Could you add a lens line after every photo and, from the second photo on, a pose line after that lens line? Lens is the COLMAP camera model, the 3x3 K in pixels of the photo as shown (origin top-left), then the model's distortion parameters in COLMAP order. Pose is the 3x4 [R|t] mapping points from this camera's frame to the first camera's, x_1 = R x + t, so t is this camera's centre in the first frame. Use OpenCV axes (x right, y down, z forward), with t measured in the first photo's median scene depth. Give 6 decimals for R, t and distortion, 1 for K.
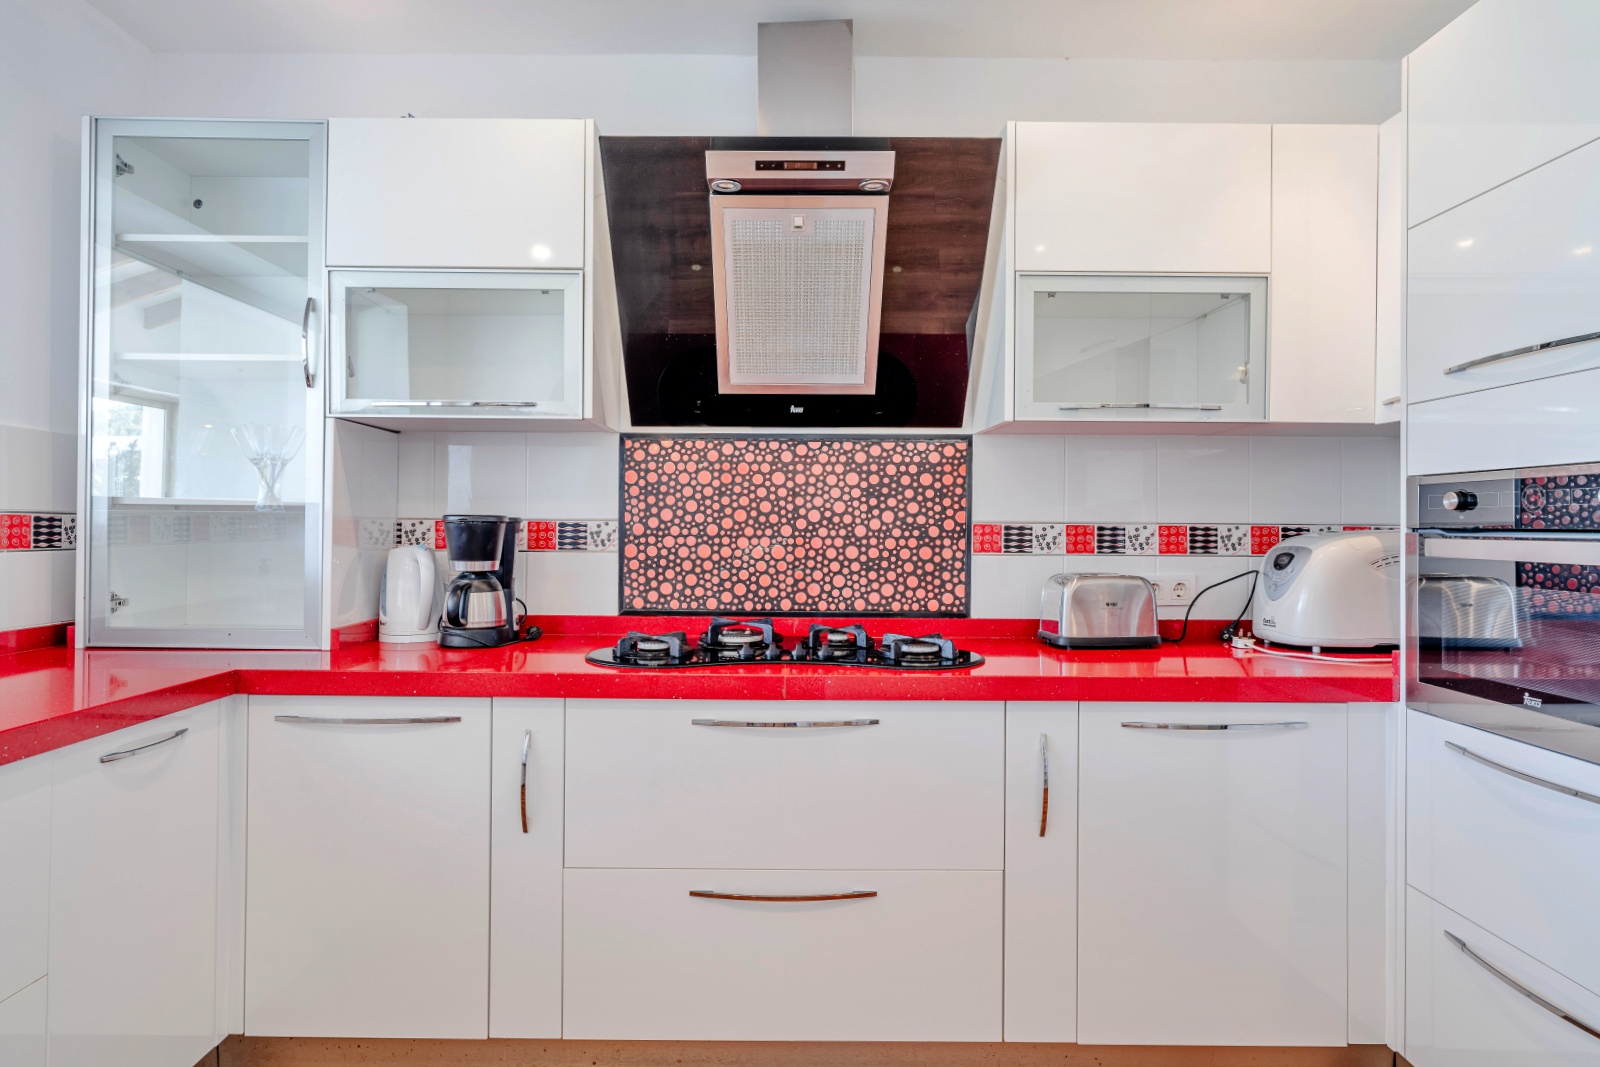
lens RADIAL K [[876.9, 0, 767.8], [0, 876.9, 513.4], [0, 0, 1]] dist [-0.008526, -0.000721]
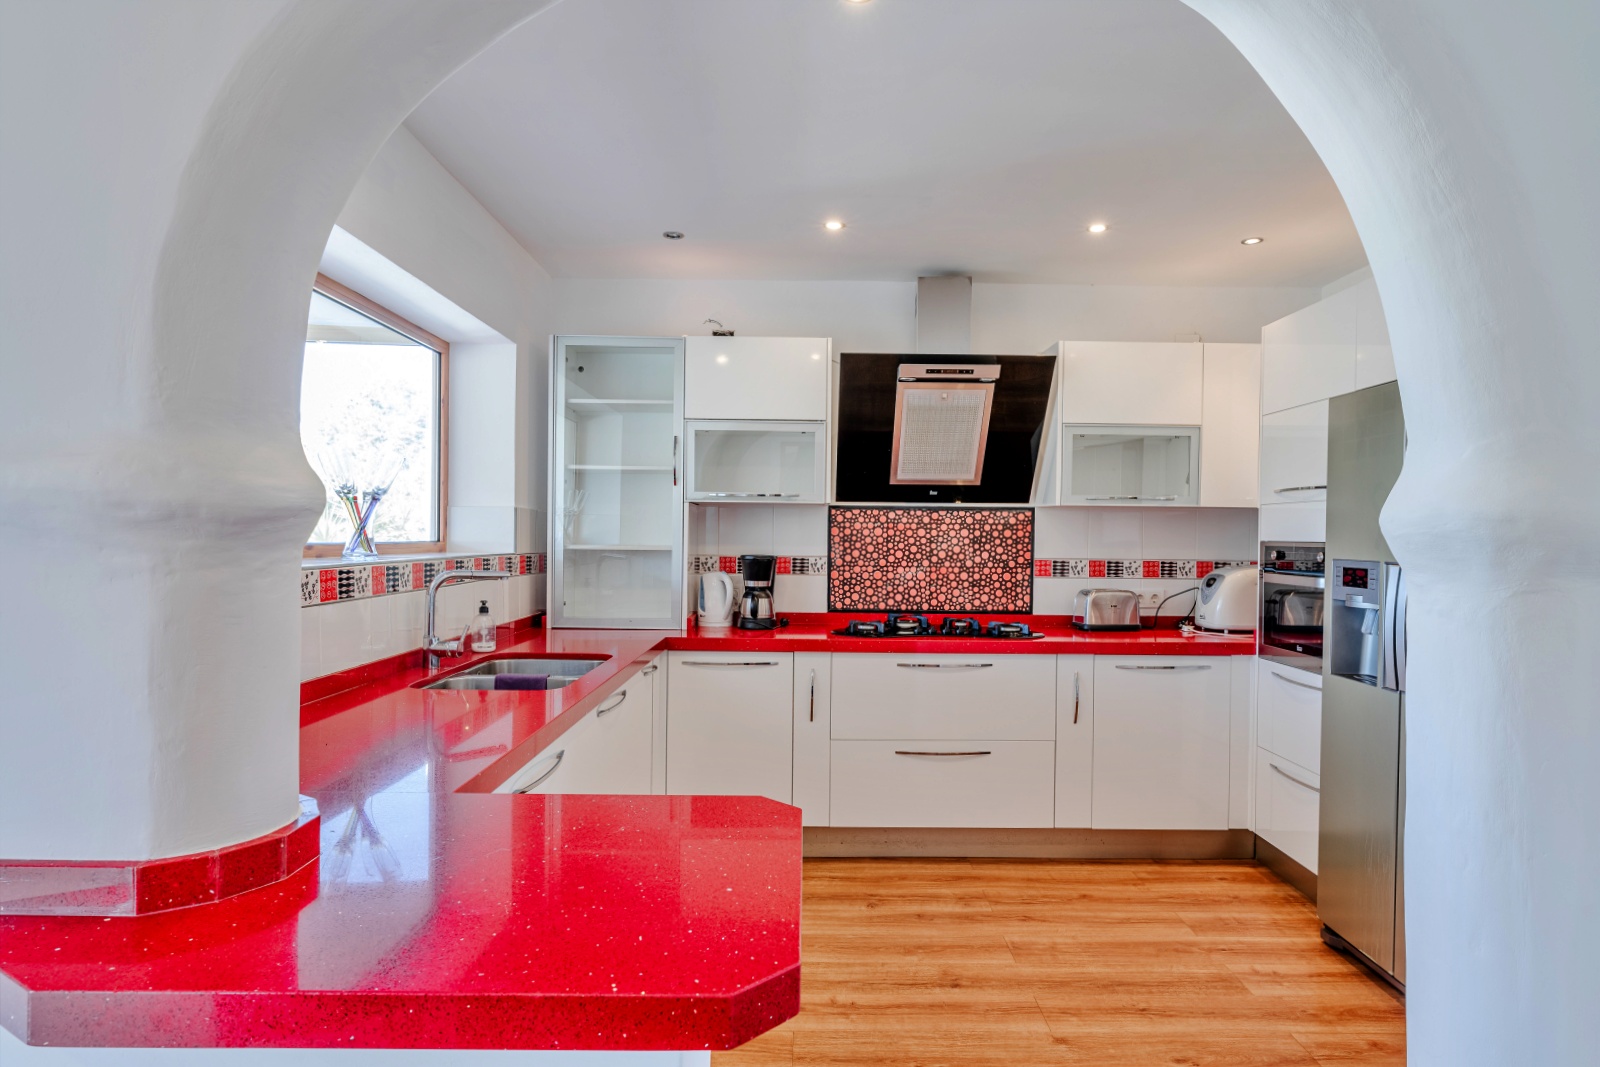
lens RADIAL K [[876.9, 0, 805.7], [0, 876.9, 539.1], [0, 0, 1]] dist [-0.008526, -0.000721]
pose [[0.999901, 0.003978, 0.013521, -0.248686], [-0.004200, 0.999856, 0.016449, -0.056995], [-0.013454, -0.016504, 0.999773, -0.740075]]
